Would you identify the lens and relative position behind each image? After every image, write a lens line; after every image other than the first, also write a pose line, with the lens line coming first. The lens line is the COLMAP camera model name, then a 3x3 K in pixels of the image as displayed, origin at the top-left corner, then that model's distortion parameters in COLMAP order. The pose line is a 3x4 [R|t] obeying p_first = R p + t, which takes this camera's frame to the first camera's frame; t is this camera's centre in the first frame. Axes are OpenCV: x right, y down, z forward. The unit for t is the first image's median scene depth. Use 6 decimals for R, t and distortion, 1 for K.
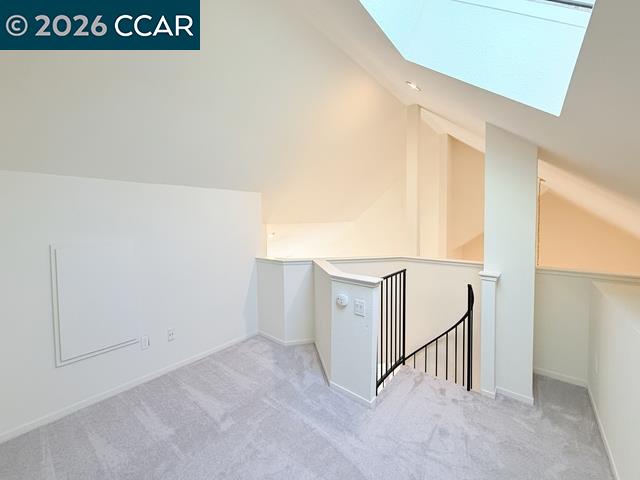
lens RADIAL K [[255.3, 0, 320.3], [0, 255.3, 237.0], [0, 0, 1]] dist [0.004328, -0.000989]
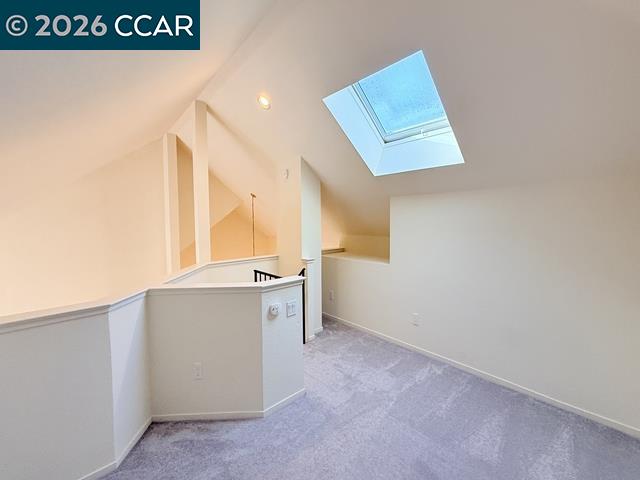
lens RADIAL K [[255.3, 0, 320.8], [0, 255.3, 236.8], [0, 0, 1]] dist [0.004328, -0.000989]
pose [[0.146352, -0.051840, 0.987873, -0.812522], [0.076066, 0.996259, 0.041011, -0.041199], [-0.986304, 0.069141, 0.149748, 0.694007]]
